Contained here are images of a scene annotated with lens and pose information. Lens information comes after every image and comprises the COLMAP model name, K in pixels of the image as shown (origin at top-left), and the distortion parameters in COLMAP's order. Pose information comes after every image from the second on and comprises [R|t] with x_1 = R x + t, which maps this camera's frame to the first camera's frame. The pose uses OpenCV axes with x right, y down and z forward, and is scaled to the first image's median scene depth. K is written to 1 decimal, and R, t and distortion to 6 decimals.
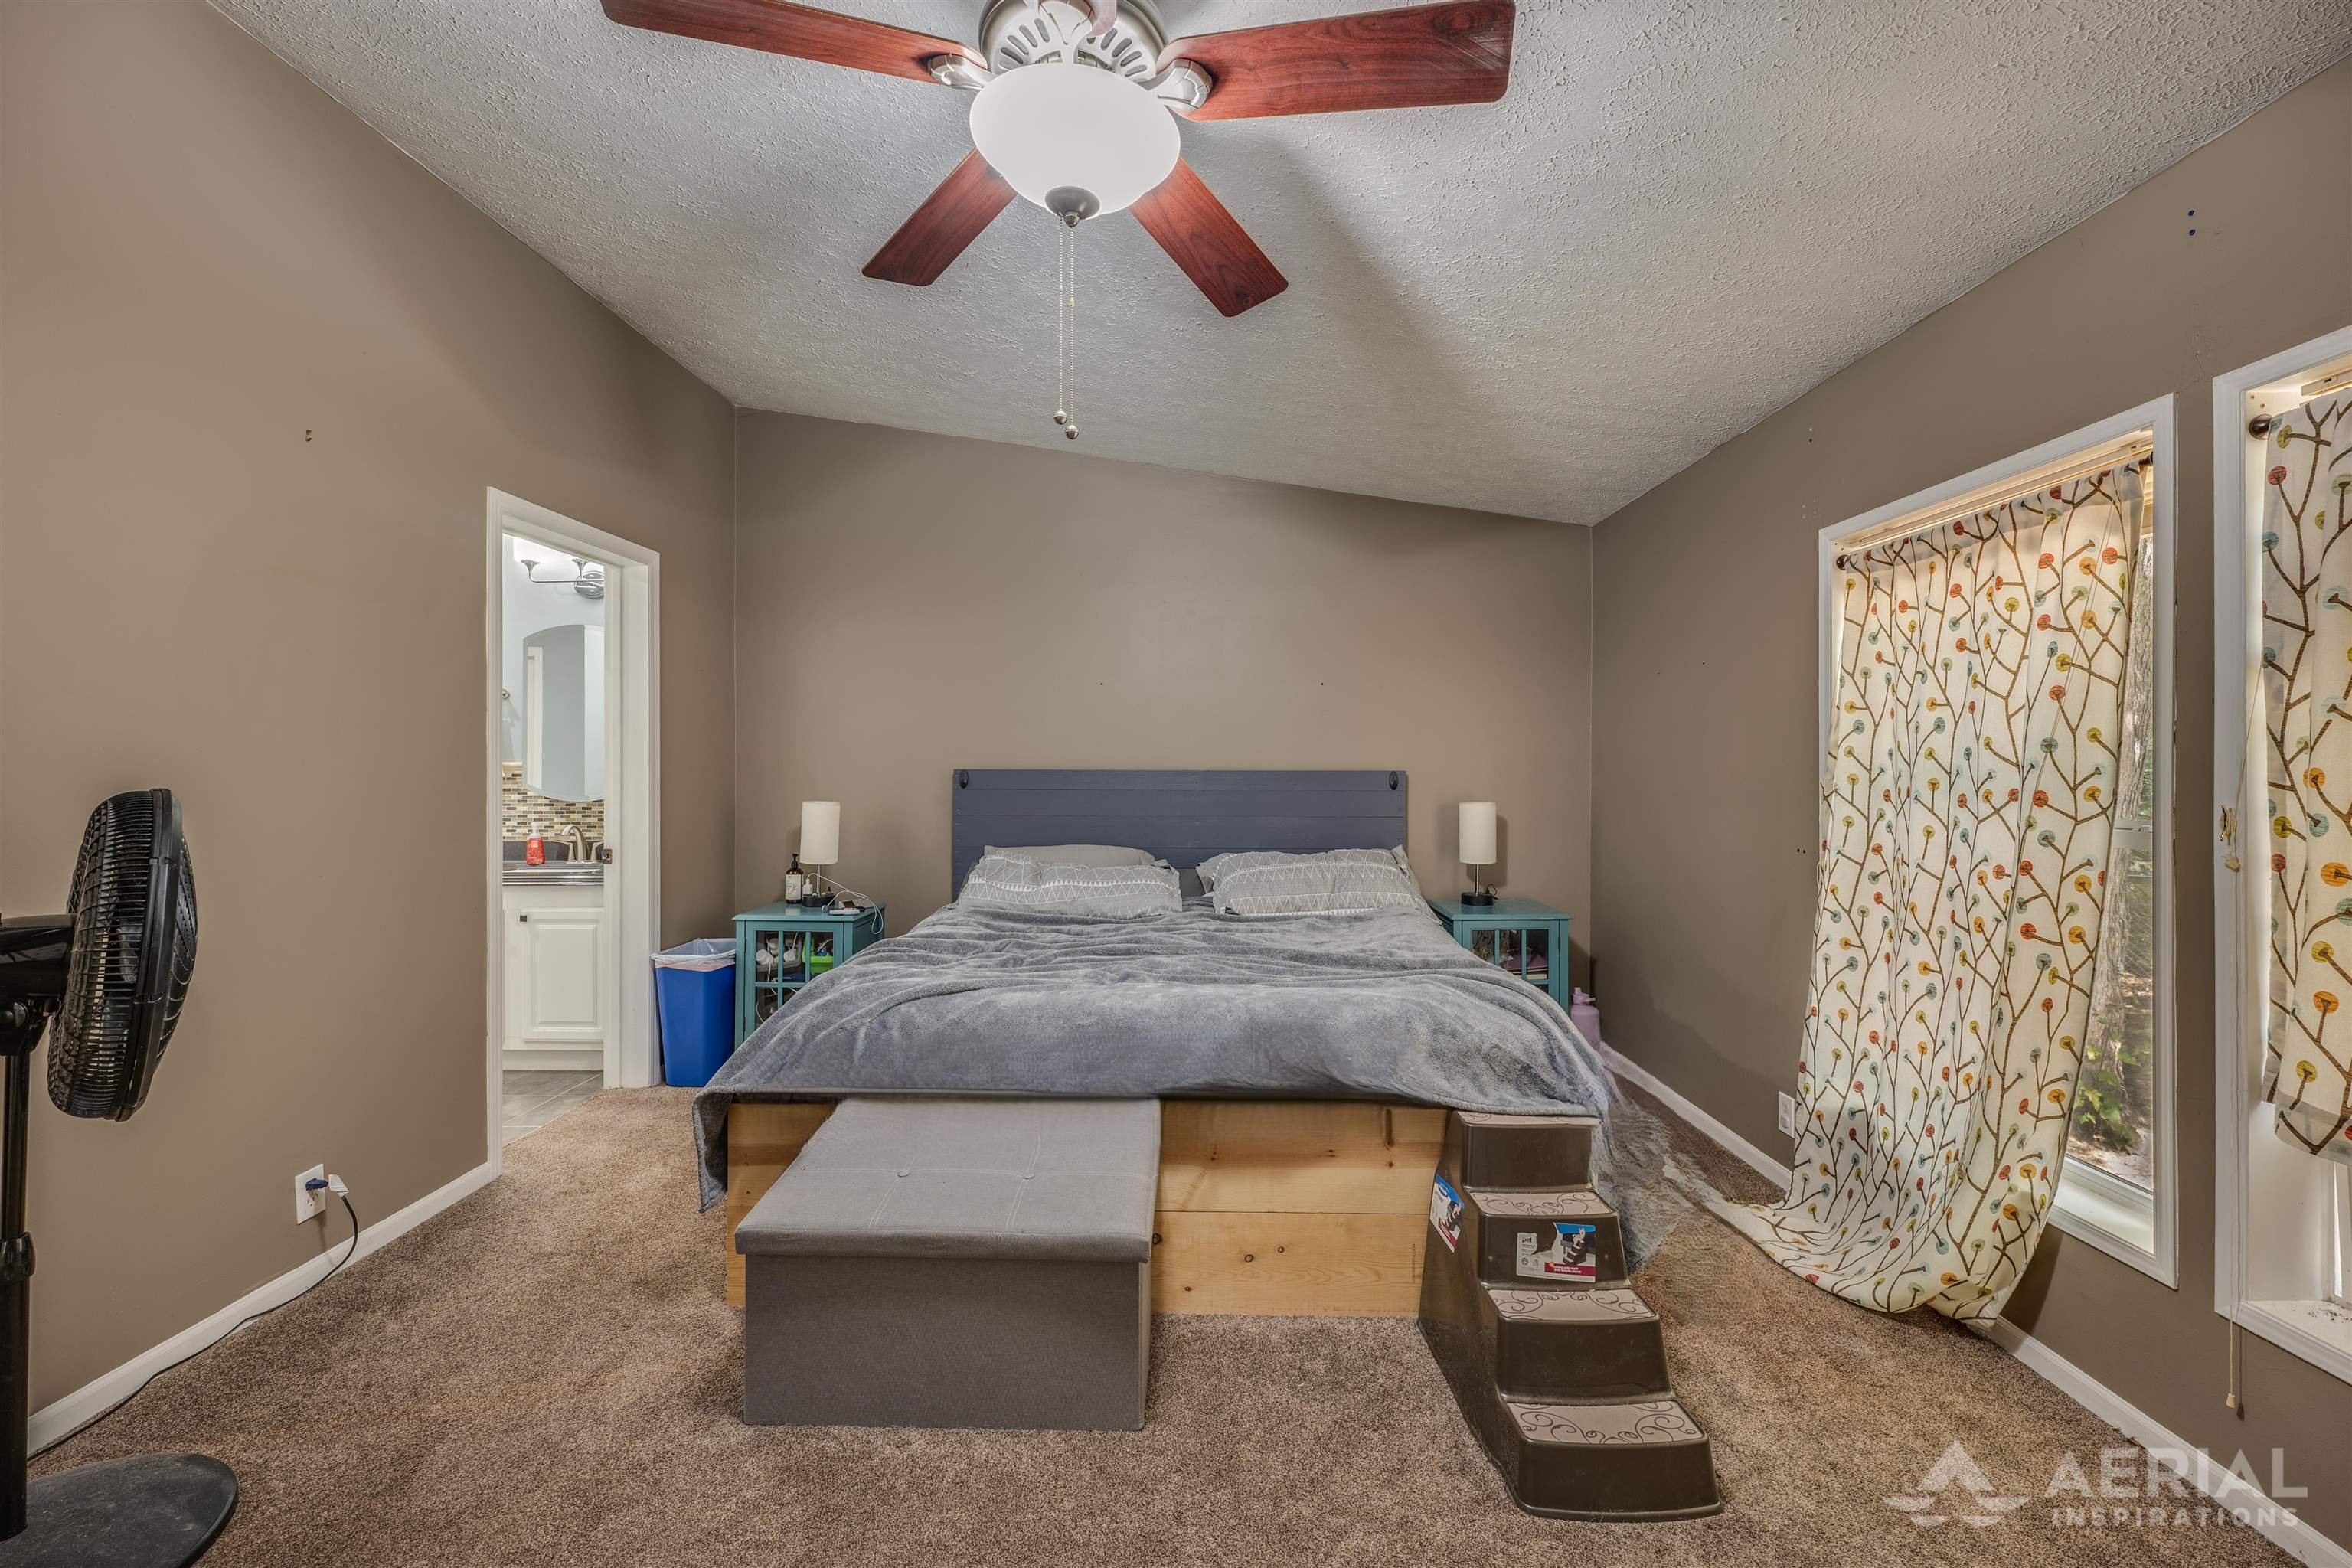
lens RADIAL K [[971.3, 0, 1174.8], [0, 971.3, 768.5], [0, 0, 1]] dist [-0.001356, -0.000220]
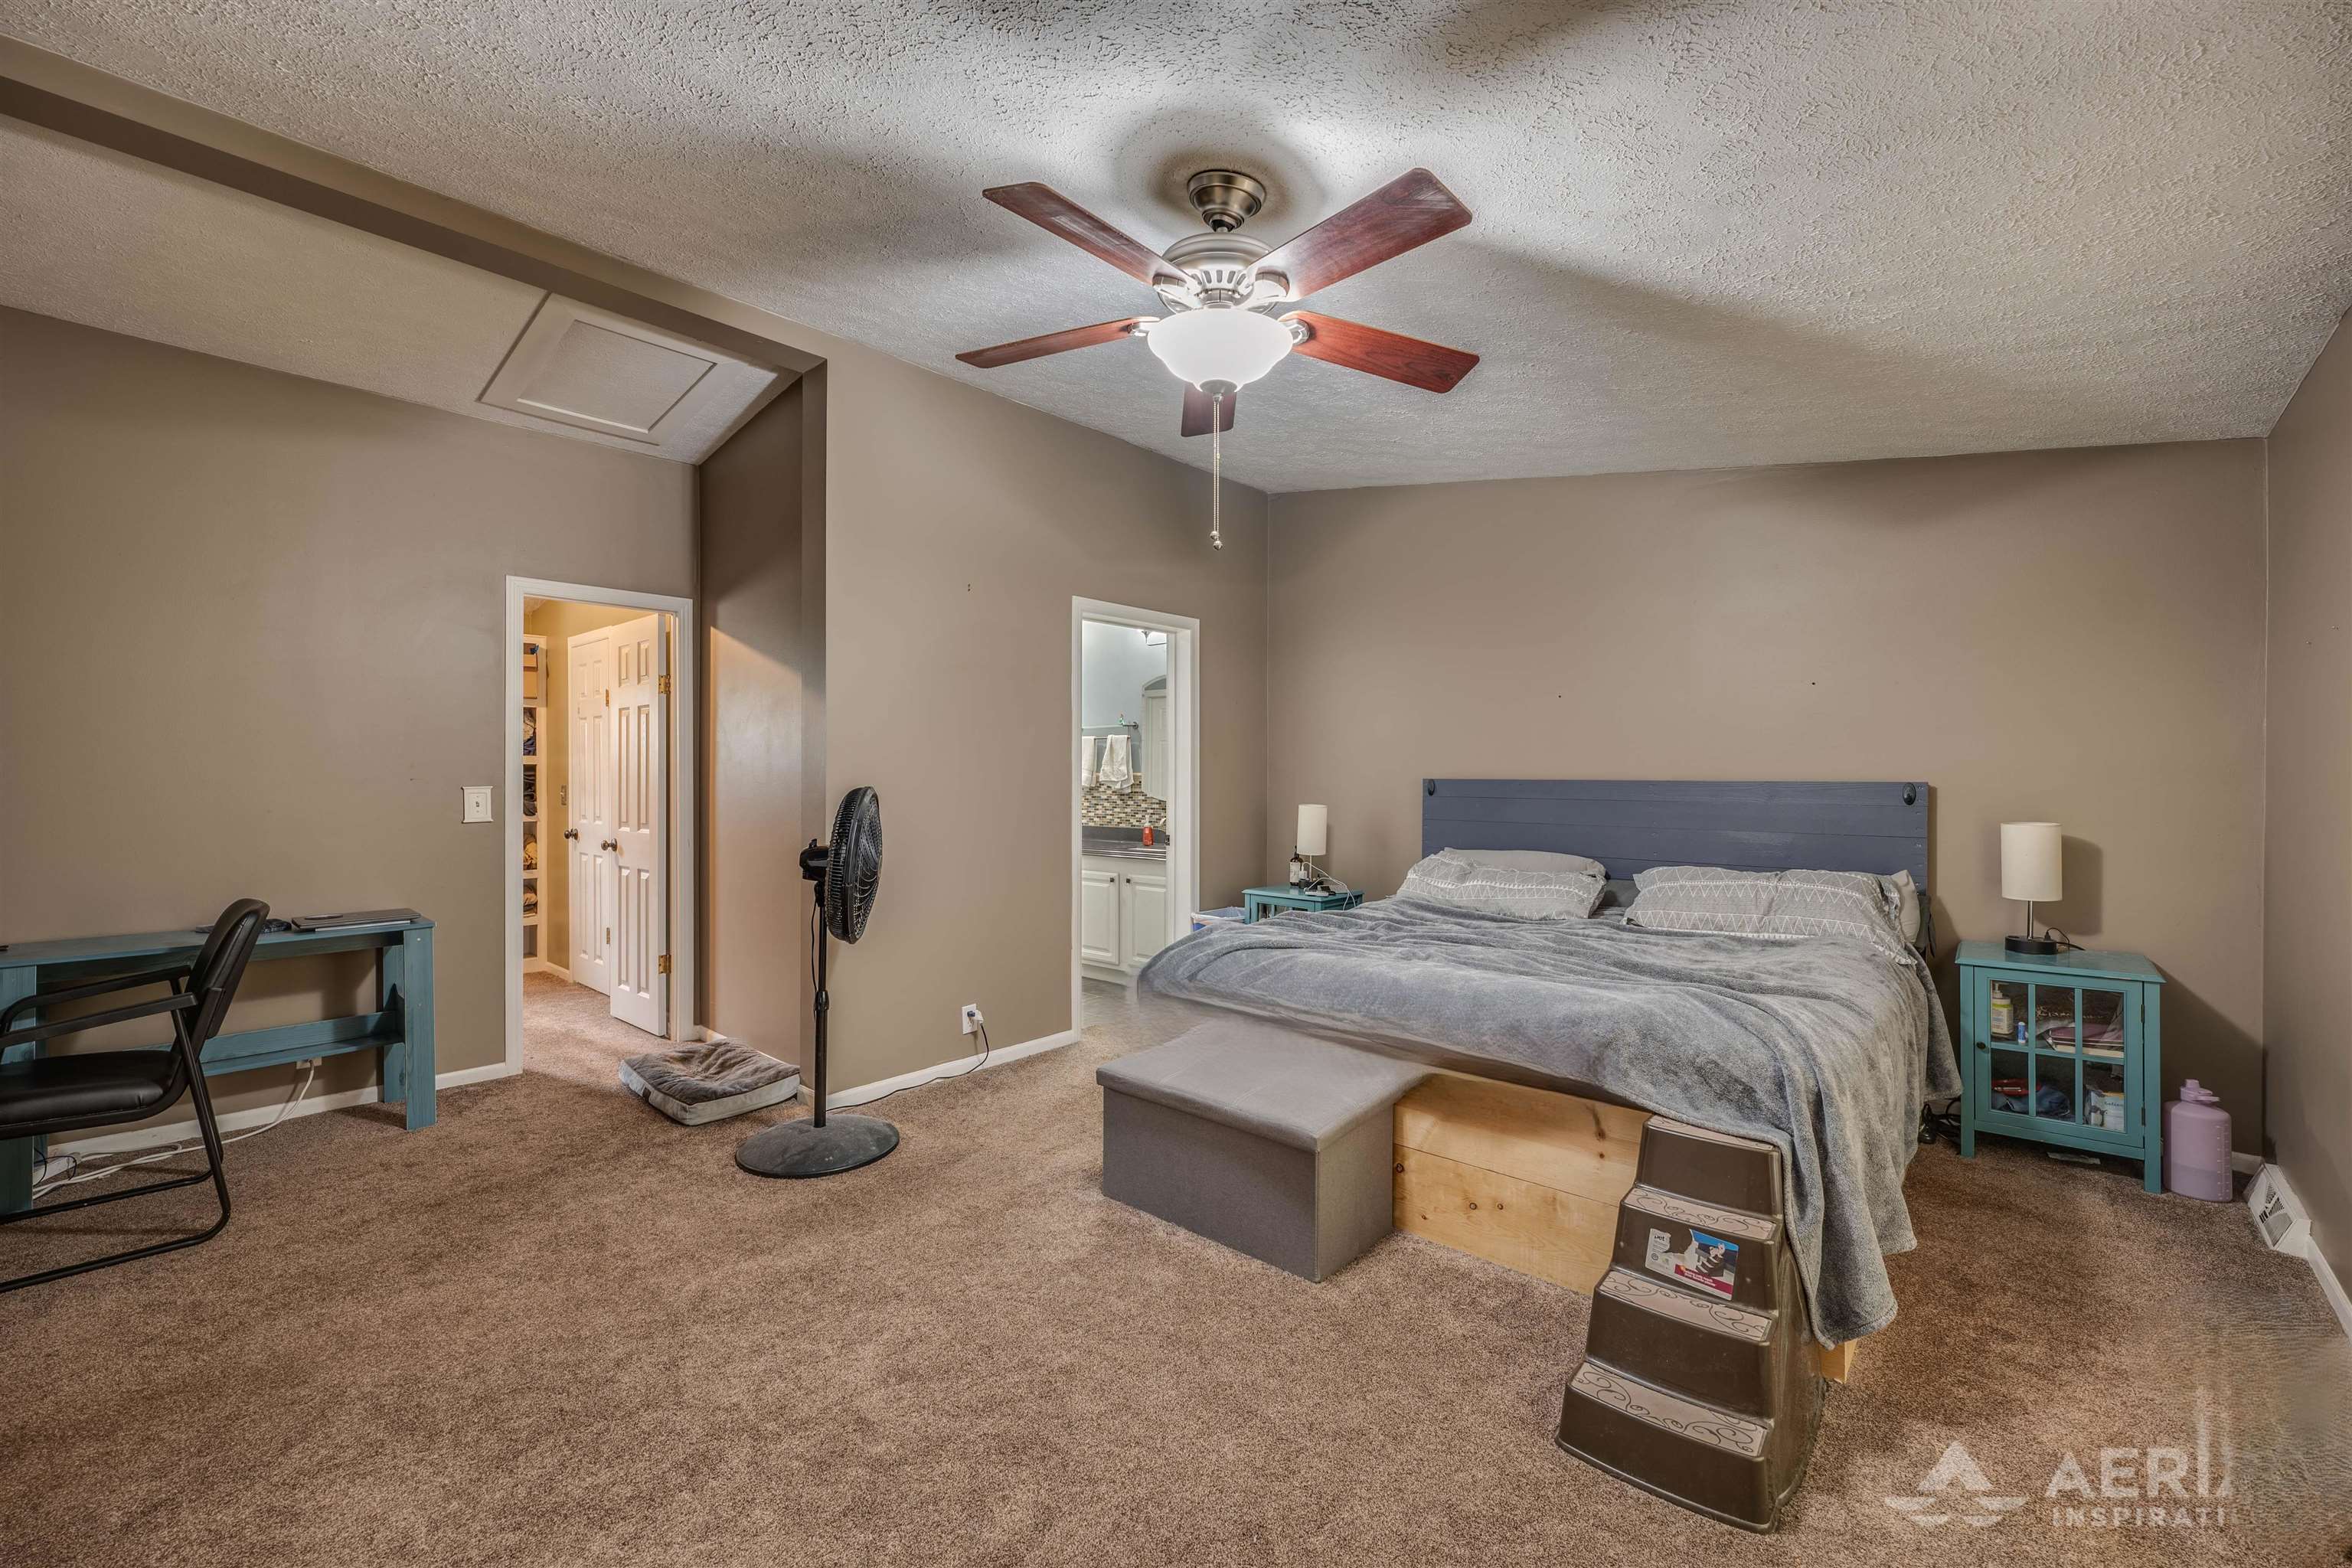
lens RADIAL K [[971.3, 0, 1171.1], [0, 971.3, 782.0], [0, 0, 1]] dist [-0.001356, -0.000220]
pose [[0.759133, 0.004979, -0.650917, 0.530385], [-0.002548, 0.999986, 0.004678, -0.000338], [0.650931, -0.001893, 0.759135, -0.097120]]
